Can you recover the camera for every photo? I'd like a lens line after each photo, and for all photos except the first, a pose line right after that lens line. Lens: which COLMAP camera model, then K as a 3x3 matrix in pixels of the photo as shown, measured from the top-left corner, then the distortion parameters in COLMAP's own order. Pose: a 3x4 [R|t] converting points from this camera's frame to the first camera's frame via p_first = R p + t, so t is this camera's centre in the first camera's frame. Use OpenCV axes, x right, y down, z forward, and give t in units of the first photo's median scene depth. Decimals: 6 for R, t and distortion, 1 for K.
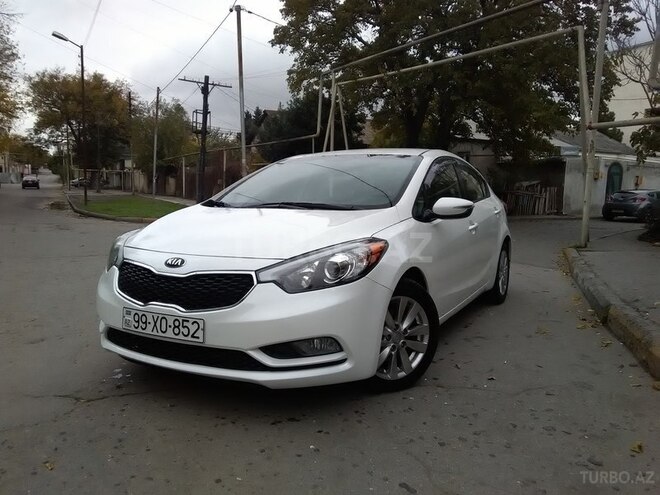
lens RADIAL K [[522.7, 0, 329.1], [0, 522.7, 247.9], [0, 0, 1]] dist [0.002197, -0.001545]
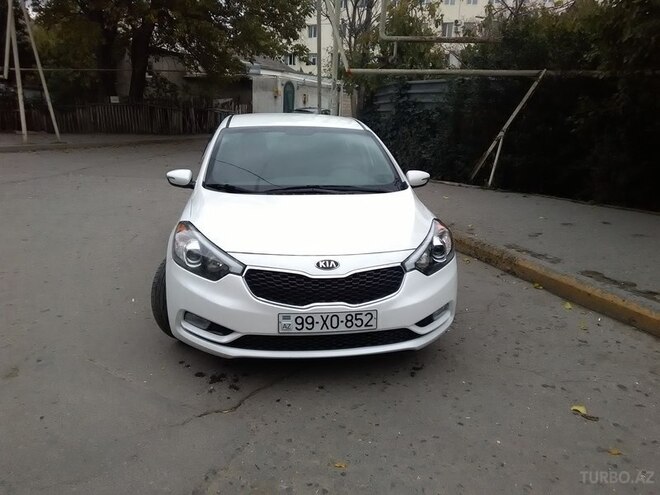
lens RADIAL K [[522.7, 0, 330.3], [0, 522.7, 247.0], [0, 0, 1]] dist [0.002197, -0.001545]
pose [[0.805807, -0.145724, 0.573968, -0.940680], [0.046468, 0.981821, 0.184036, -0.215836], [-0.590352, -0.121627, 0.797929, 0.129642]]
